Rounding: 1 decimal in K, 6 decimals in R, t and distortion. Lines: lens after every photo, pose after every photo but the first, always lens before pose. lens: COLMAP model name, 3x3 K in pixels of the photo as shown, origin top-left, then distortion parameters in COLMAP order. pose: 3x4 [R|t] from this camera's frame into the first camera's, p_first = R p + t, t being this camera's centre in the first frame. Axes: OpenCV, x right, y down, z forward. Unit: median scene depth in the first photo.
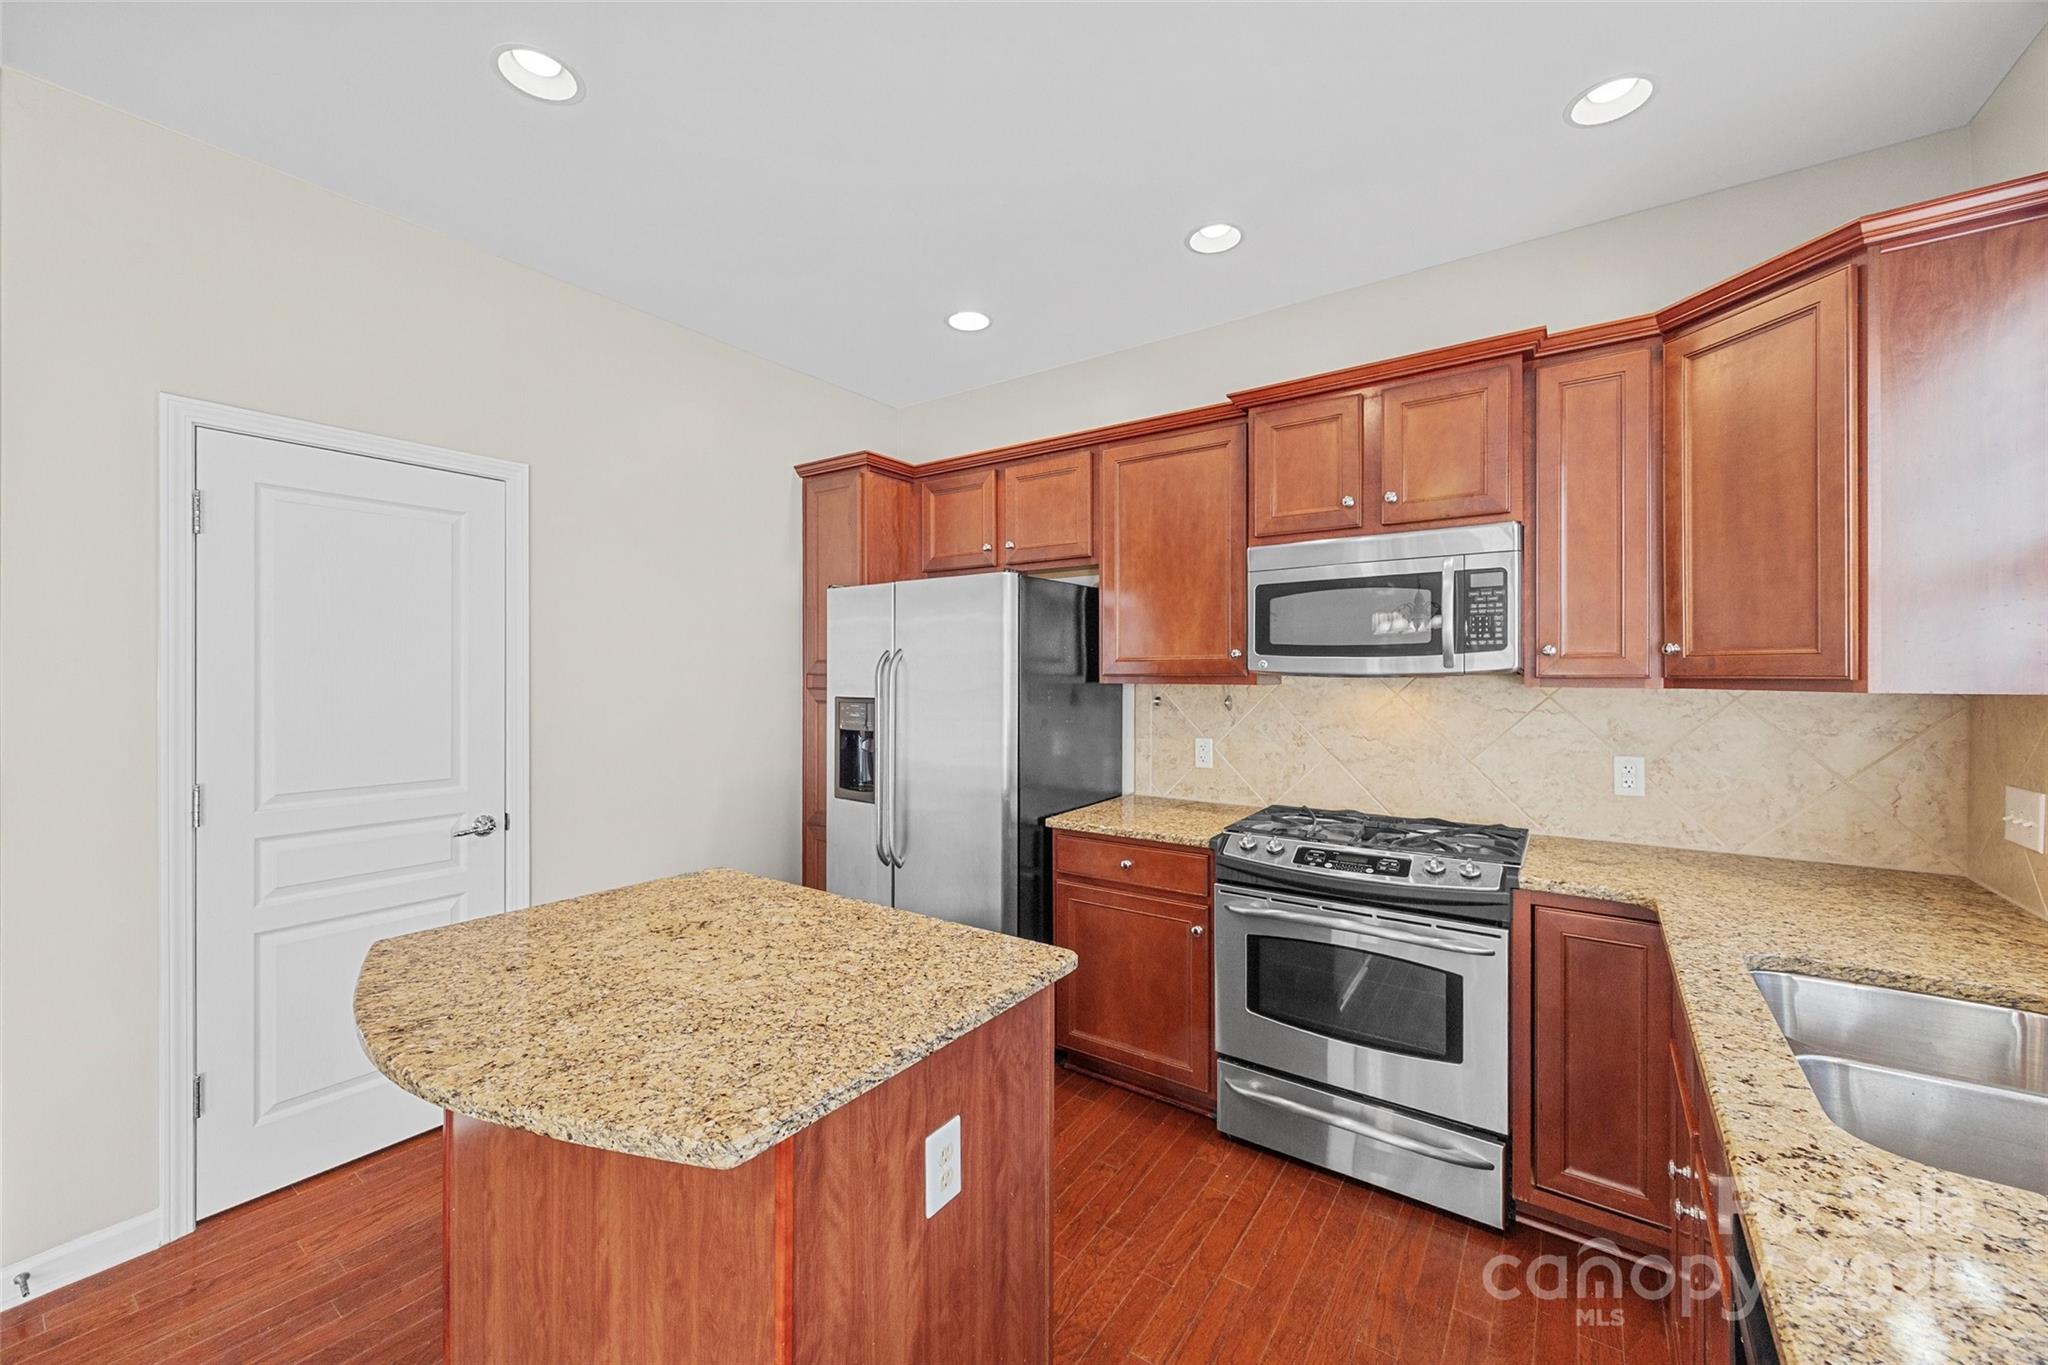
lens RADIAL K [[787.2, 0, 994.9], [0, 787.2, 677.3], [0, 0, 1]] dist [-0.006216, -0.000024]
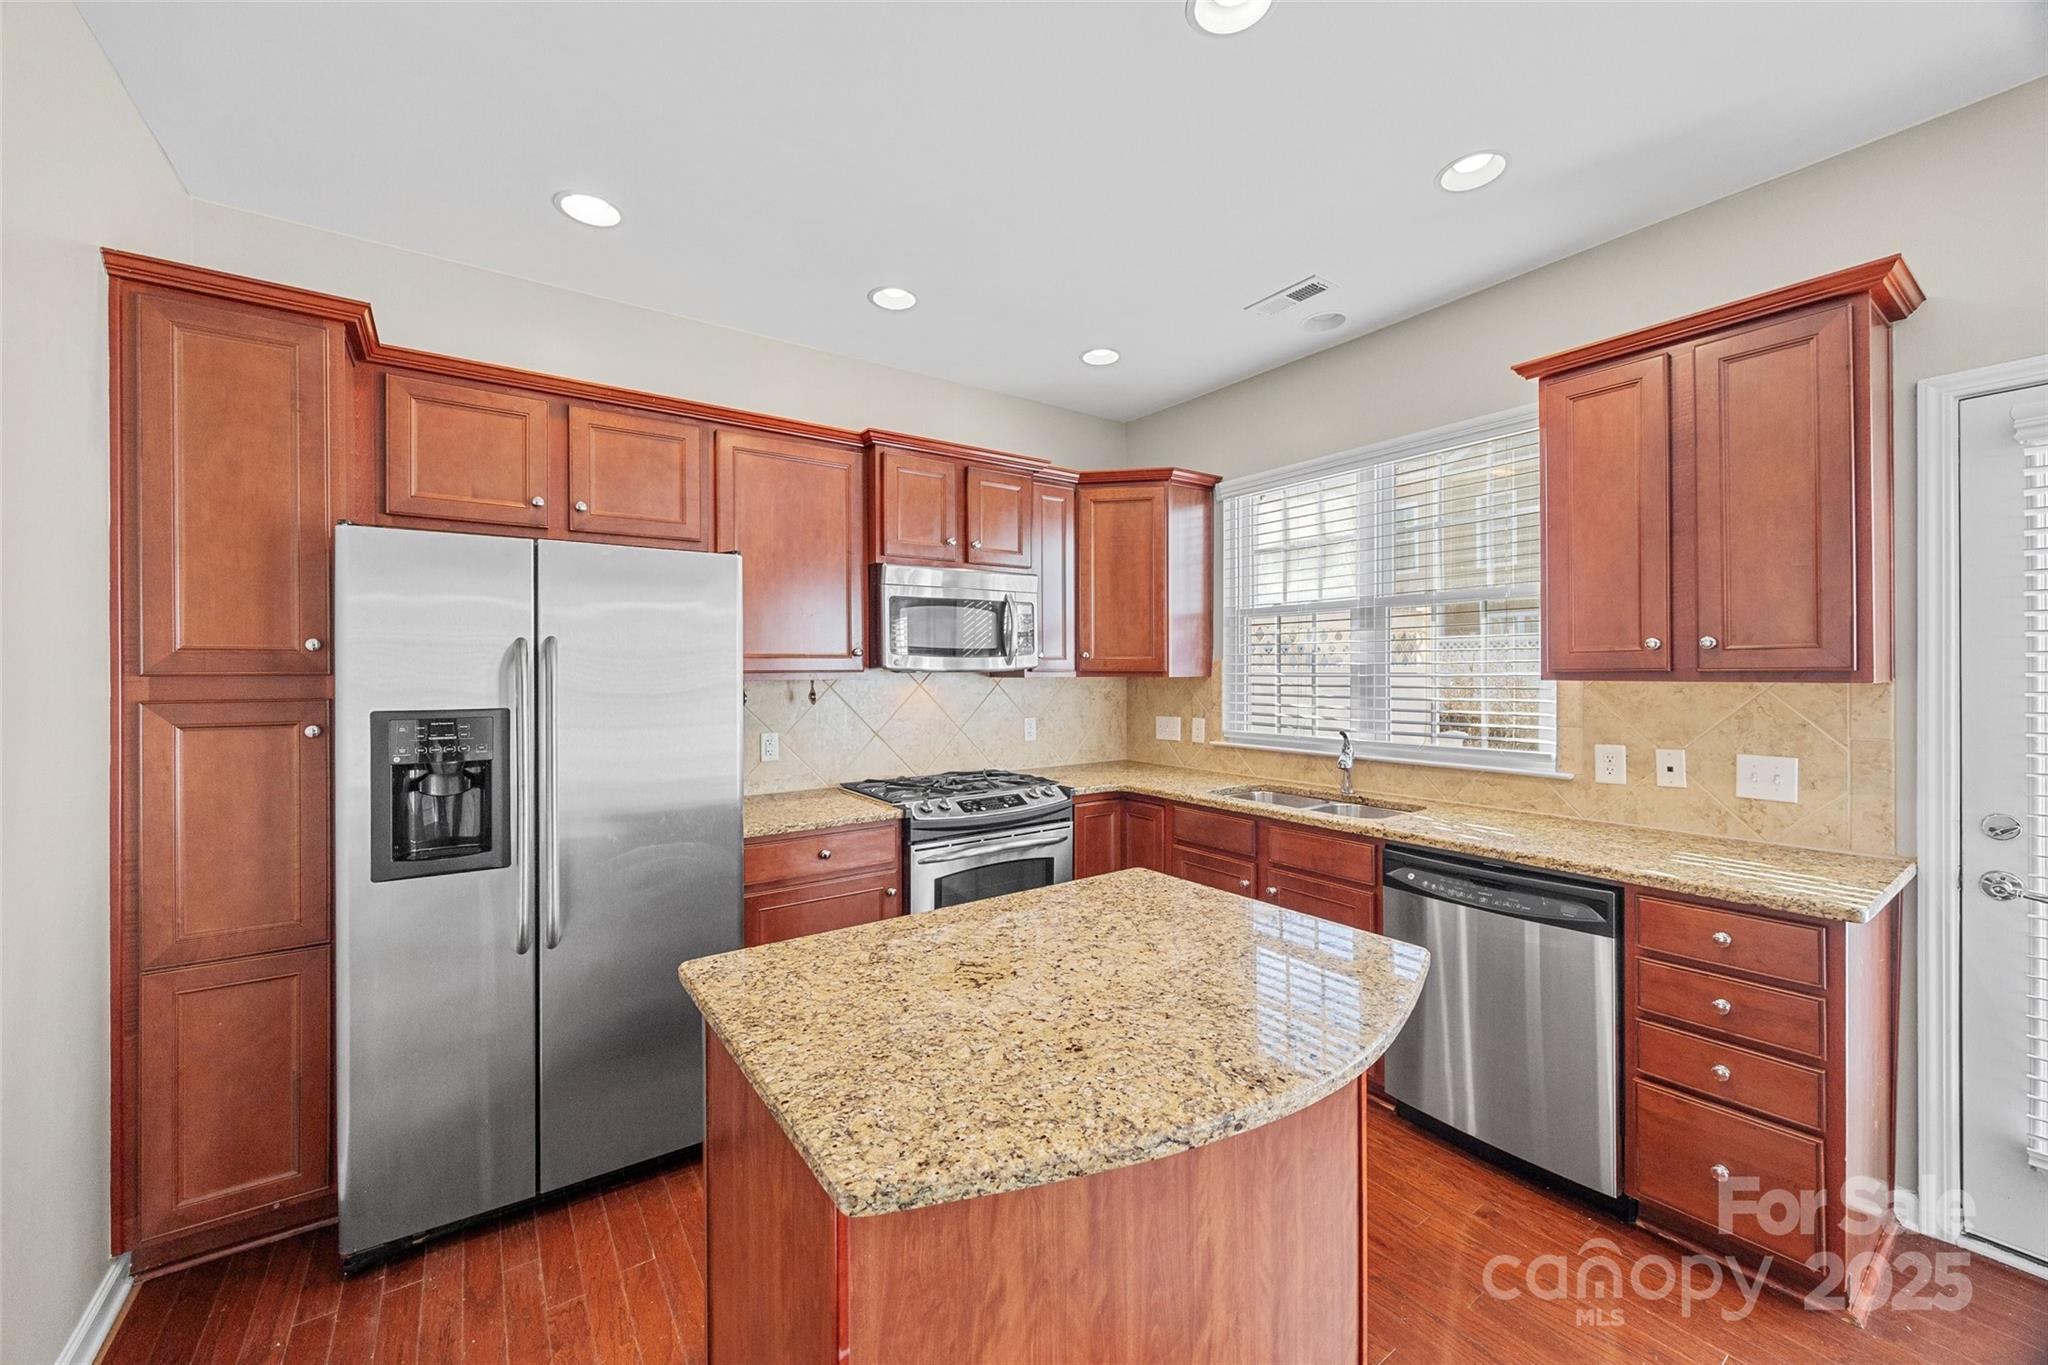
lens RADIAL K [[787.2, 0, 1015.9], [0, 787.2, 670.9], [0, 0, 1]] dist [-0.006216, -0.000024]
pose [[0.320675, -0.004384, 0.947179, -1.175694], [0.008187, 0.999965, 0.001856, -0.005290], [-0.947154, 0.007159, 0.320699, 0.686653]]
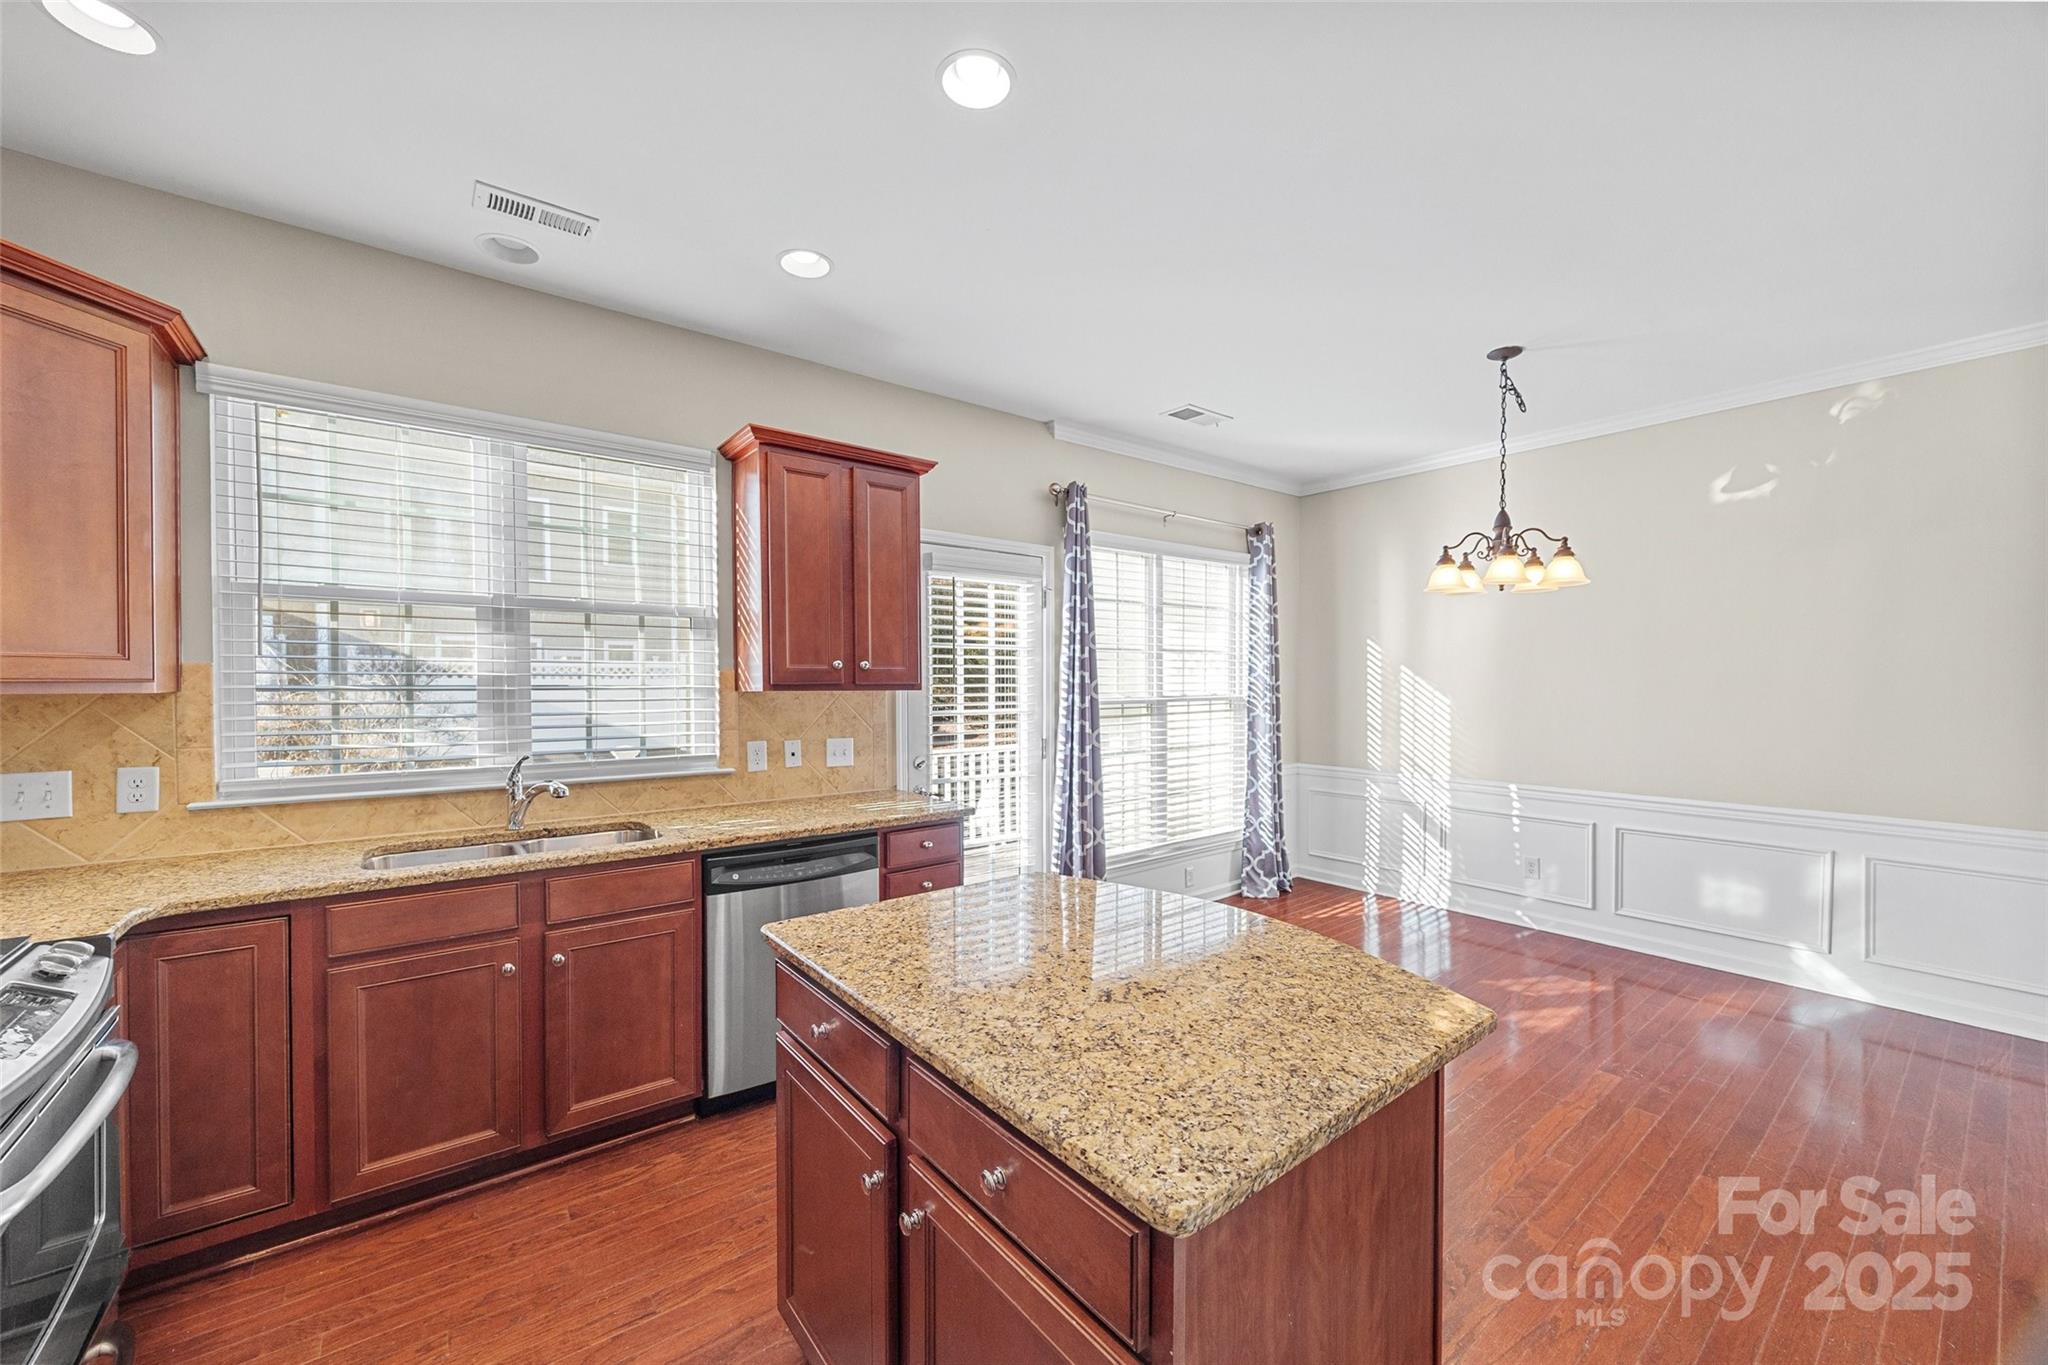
lens RADIAL K [[787.2, 0, 1015.0], [0, 787.2, 686.8], [0, 0, 1]] dist [-0.006216, -0.000024]
pose [[-0.964338, -0.005644, 0.264613, -0.495049], [-0.003274, 0.999950, 0.009398, -0.005536], [-0.264653, 0.008196, -0.964309, 1.810071]]
